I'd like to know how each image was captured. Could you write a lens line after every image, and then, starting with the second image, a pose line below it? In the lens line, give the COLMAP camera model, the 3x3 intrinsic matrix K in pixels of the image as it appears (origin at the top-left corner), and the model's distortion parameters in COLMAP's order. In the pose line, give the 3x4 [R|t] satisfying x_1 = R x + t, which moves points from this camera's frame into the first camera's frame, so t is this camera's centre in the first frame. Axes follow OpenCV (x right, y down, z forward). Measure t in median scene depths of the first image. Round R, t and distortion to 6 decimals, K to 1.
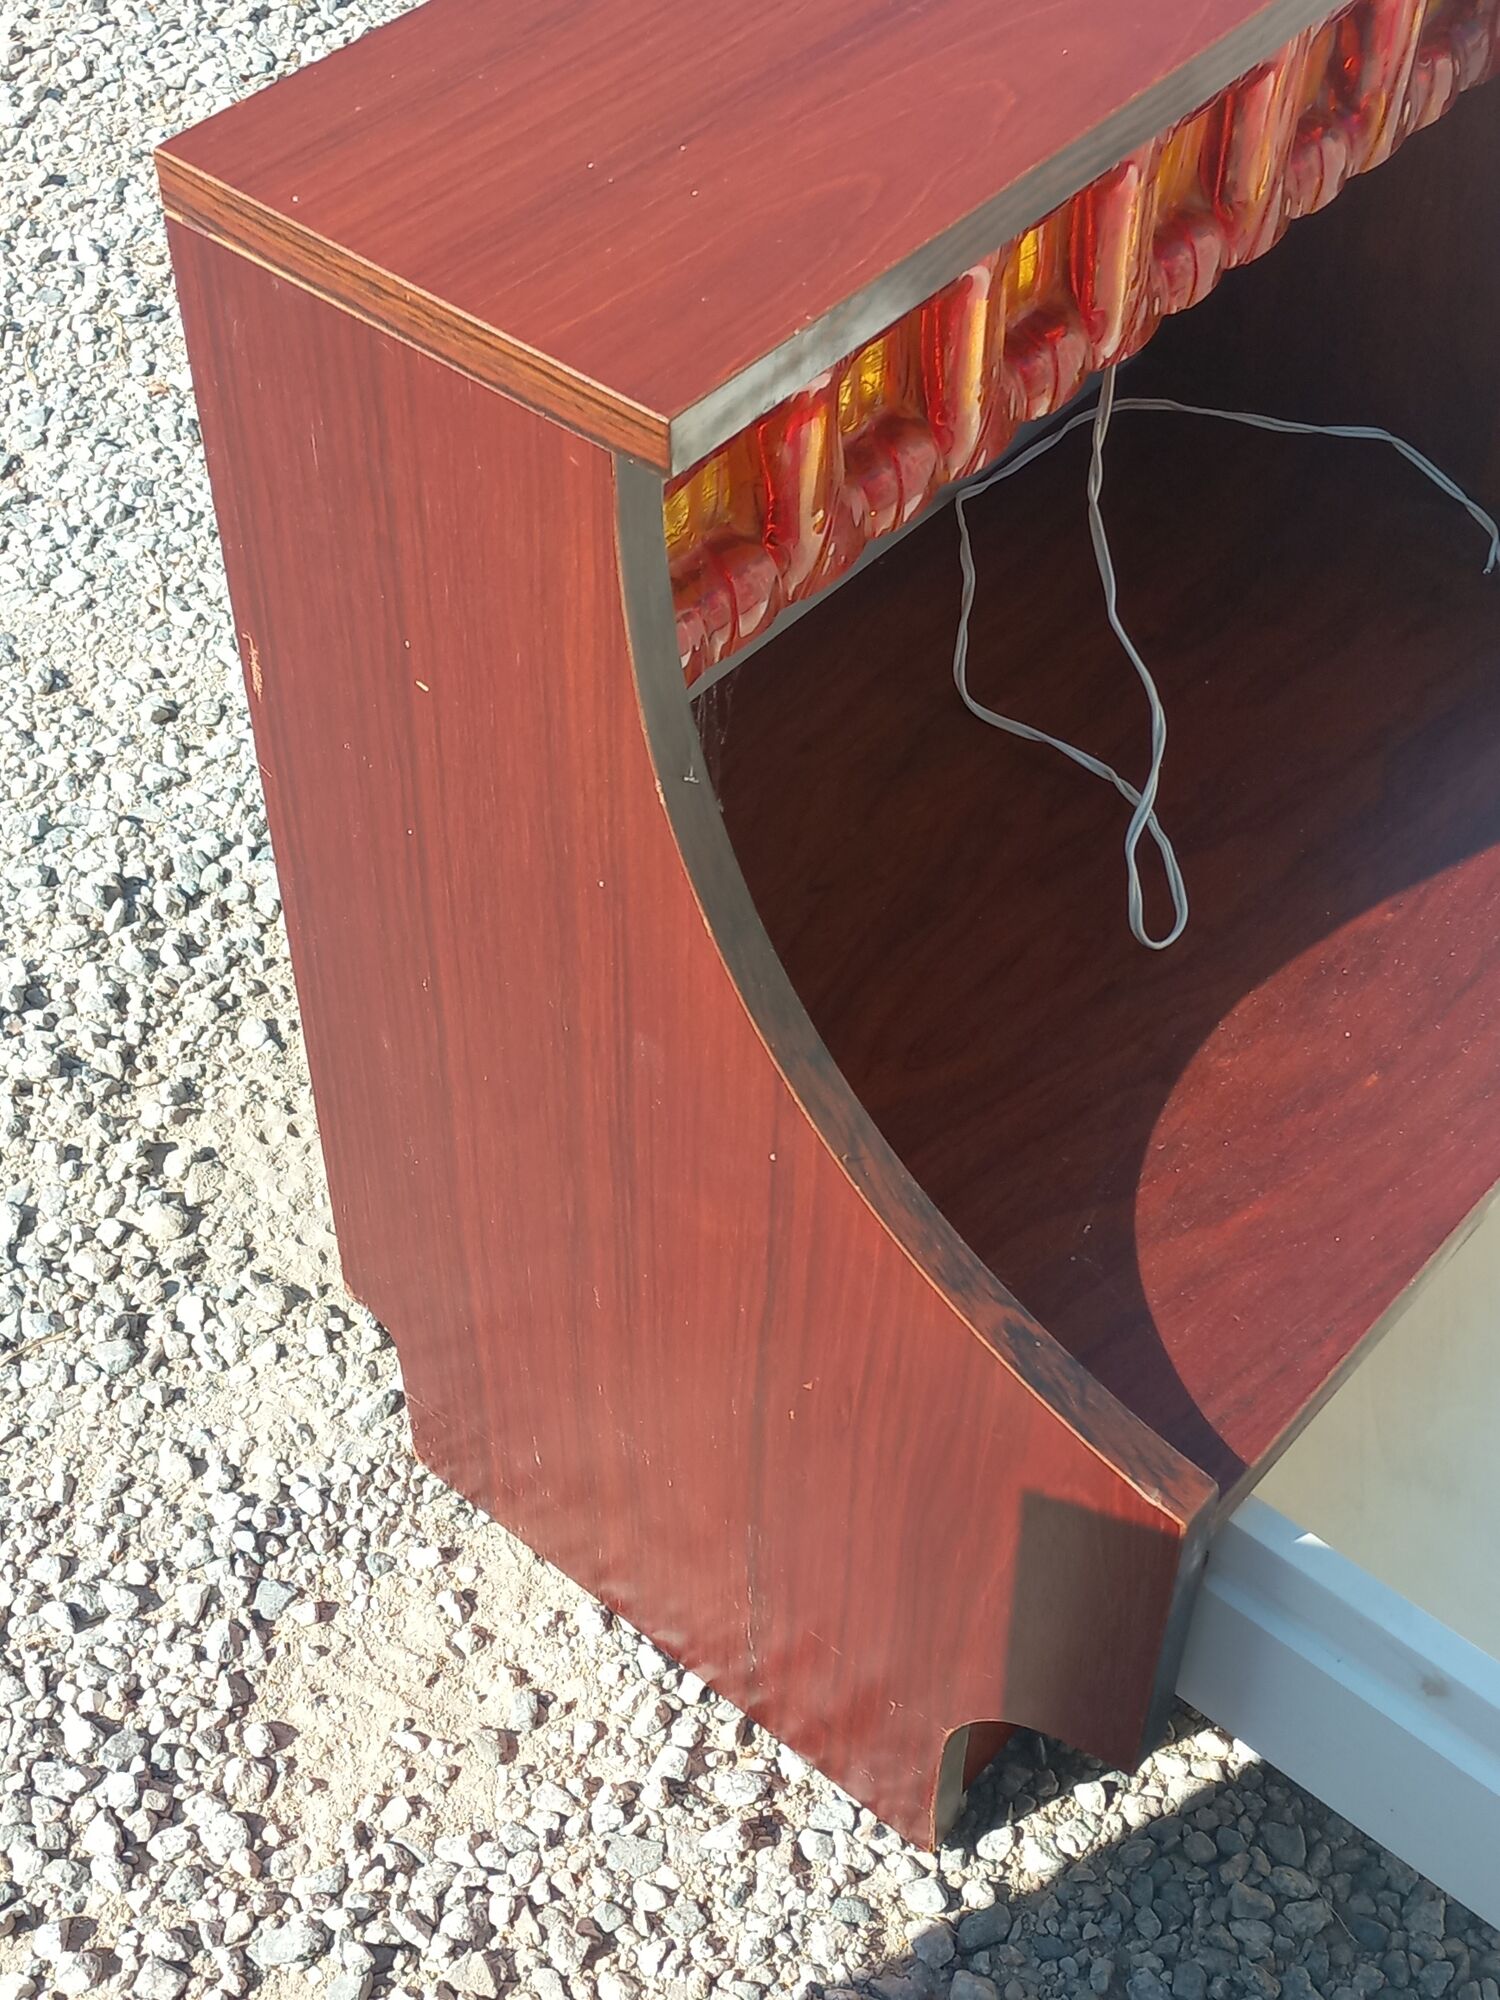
lens RADIAL K [[2860.5, 0, 752.4], [0, 2860.5, 991.3], [0, 0, 1]] dist [0.105960, -0.149822]
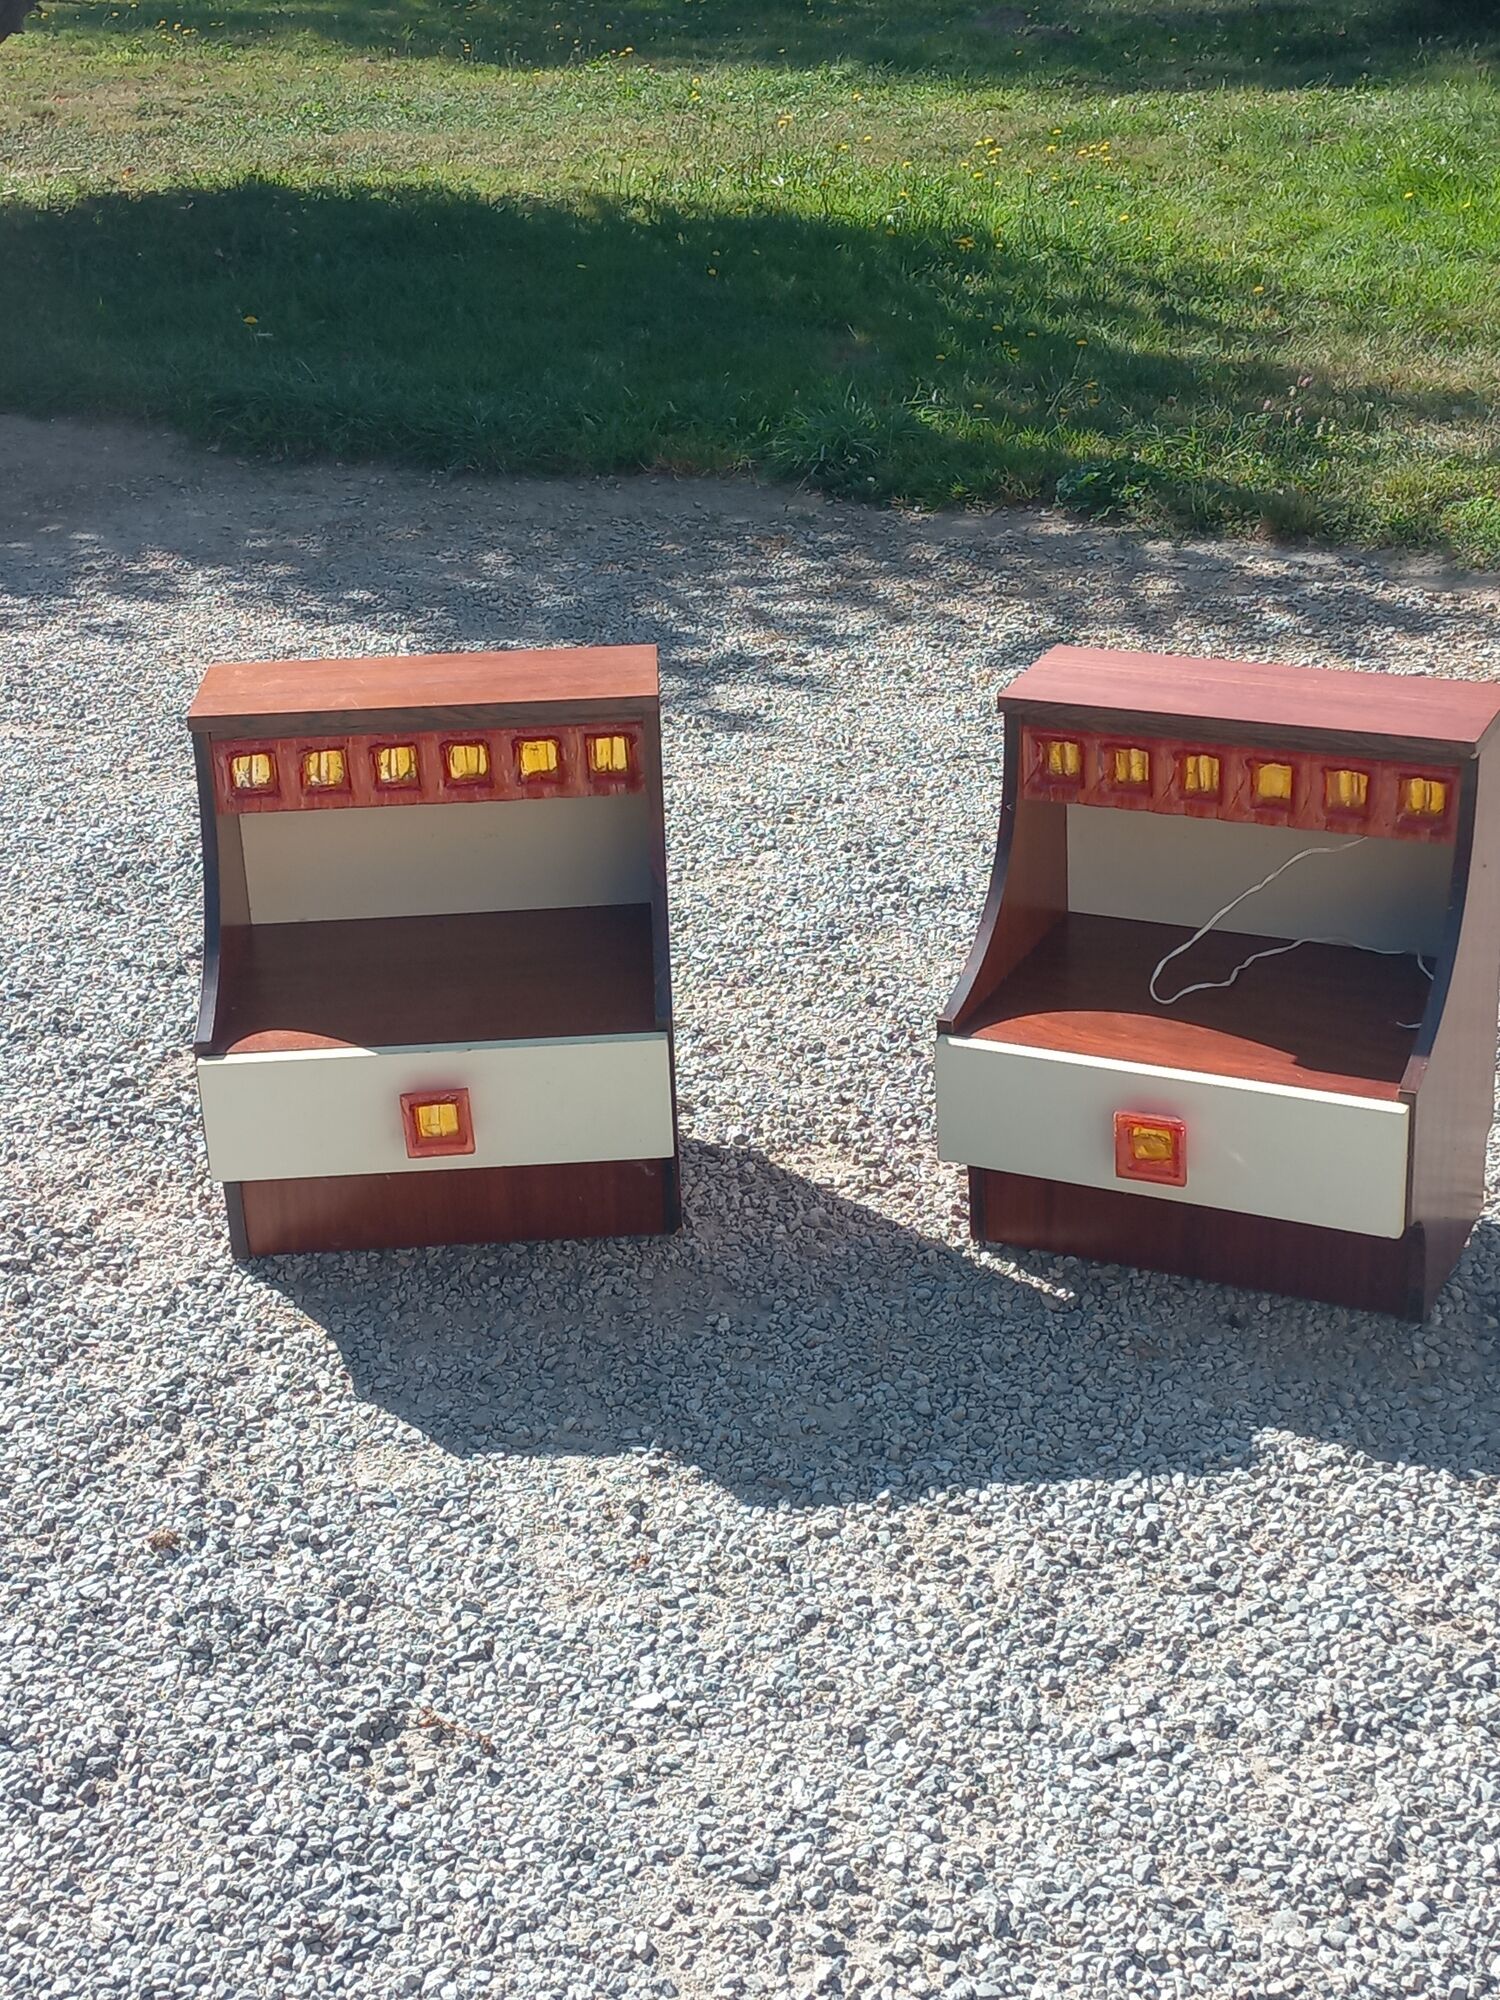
lens RADIAL K [[2836.8, 0, 750.0], [0, 2836.8, 1000.0], [0, 0, 1]] dist [0.102032, -0.113133]
pose [[0.246657, 0.377756, -0.892447, 2.529372], [-0.668661, 0.732913, 0.125422, -0.097179], [0.701464, 0.565808, 0.433369, -0.569217]]
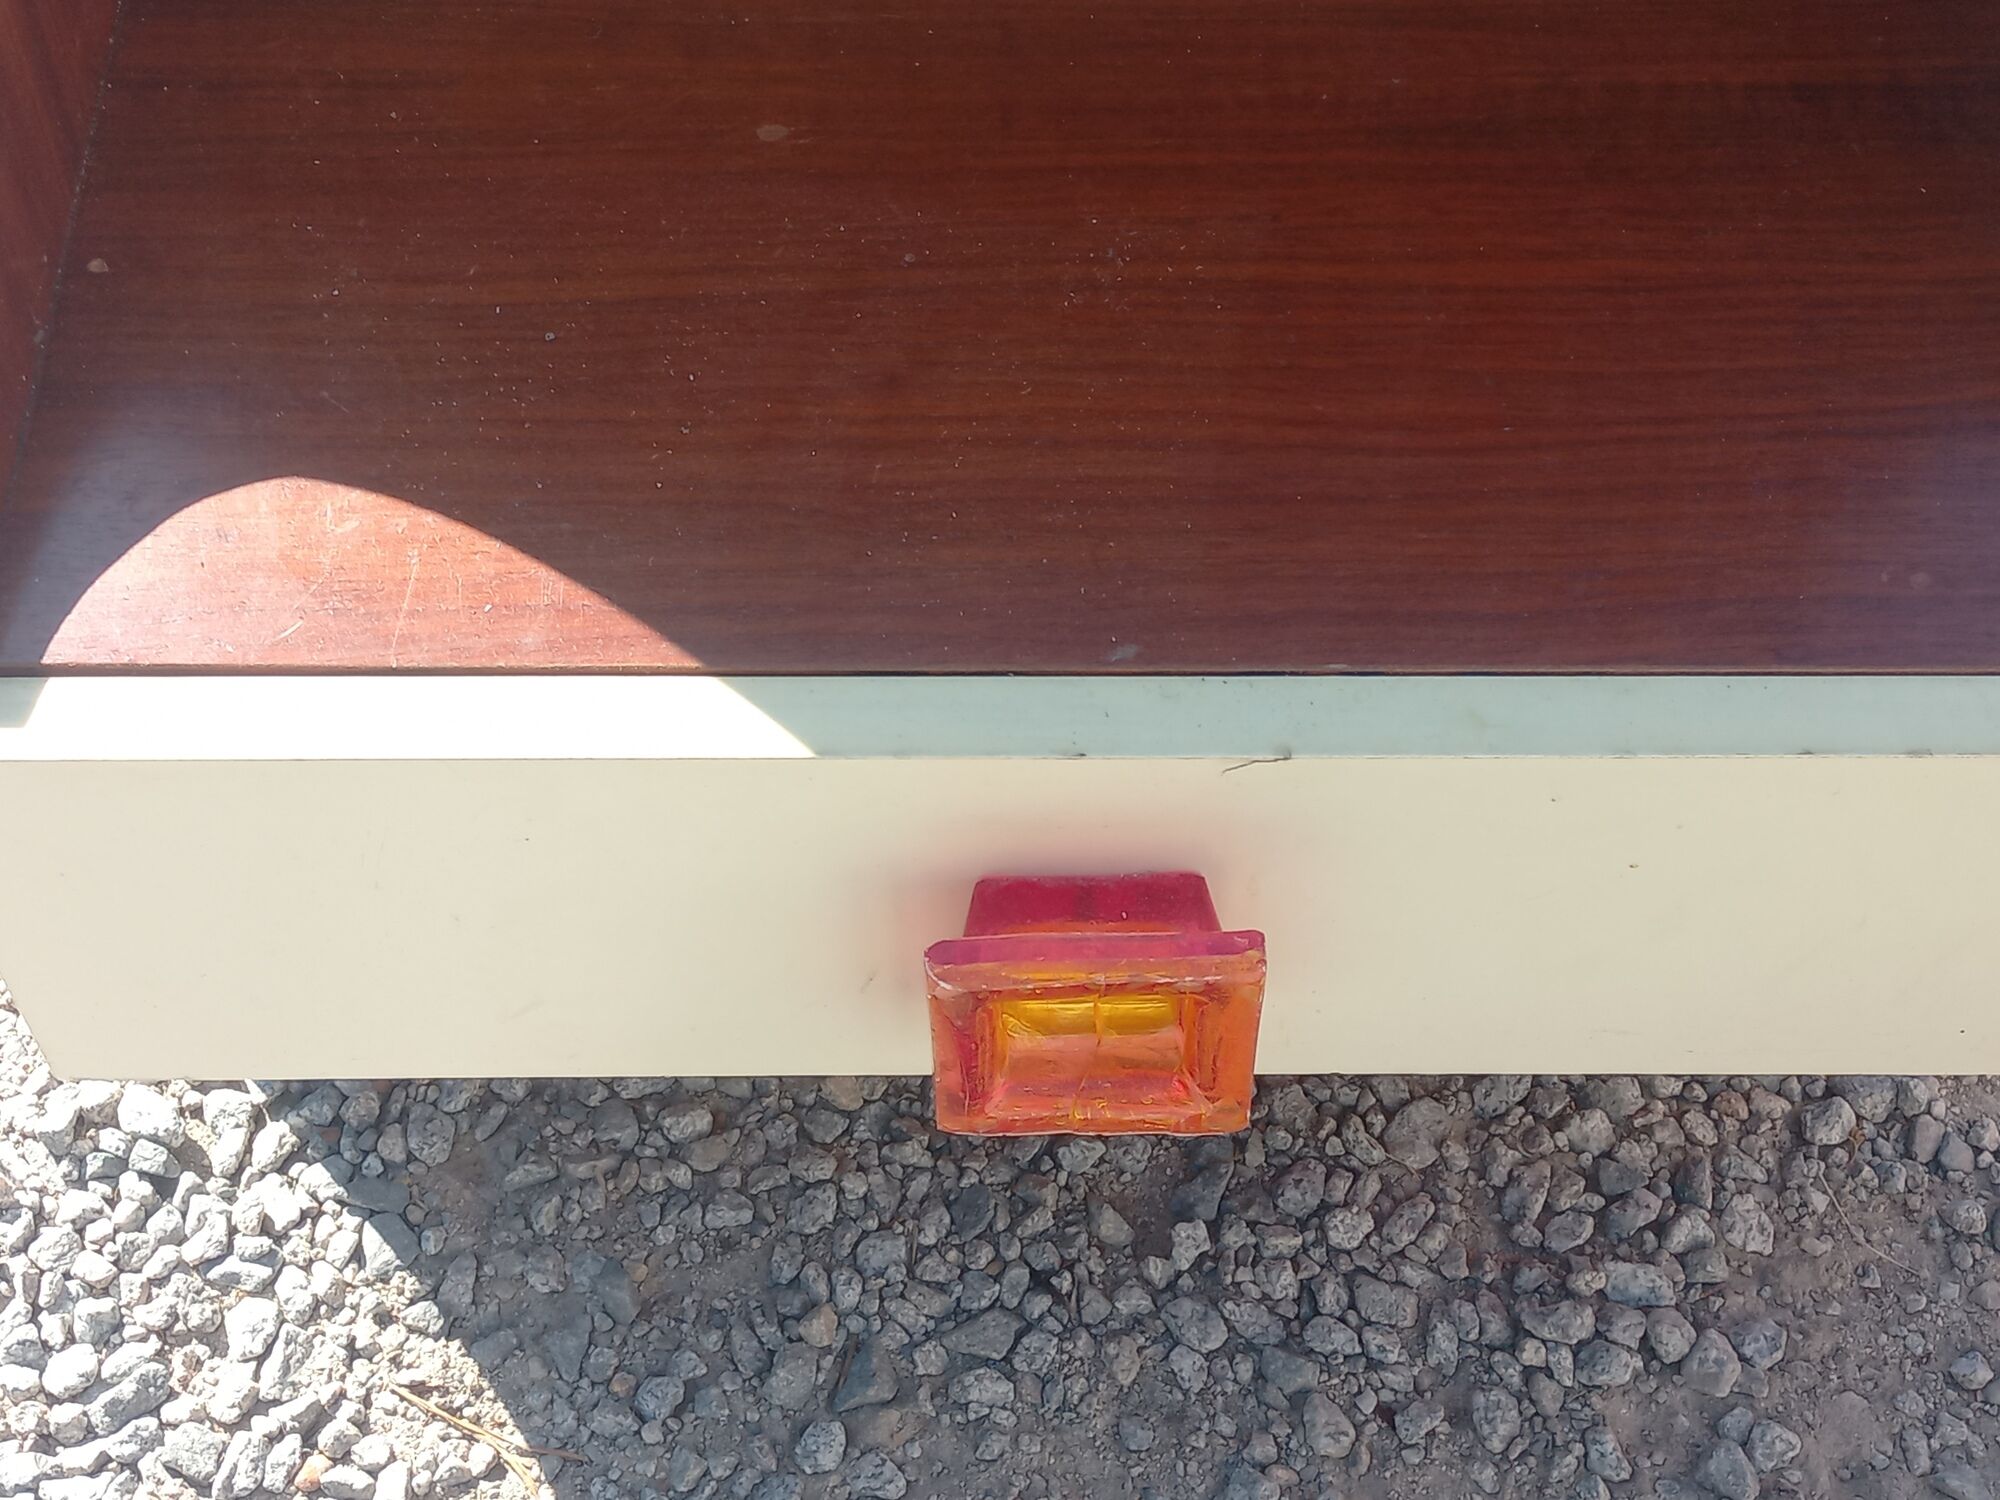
lens RADIAL K [[2860.5, 0, 984.7], [0, 2860.5, 746.6], [0, 0, 1]] dist [0.105960, -0.149822]
pose [[0.217464, 0.801047, -0.557704, 0.305881], [-0.714479, 0.519924, 0.468187, 0.252606], [0.665003, 0.296654, 0.685396, 0.049852]]
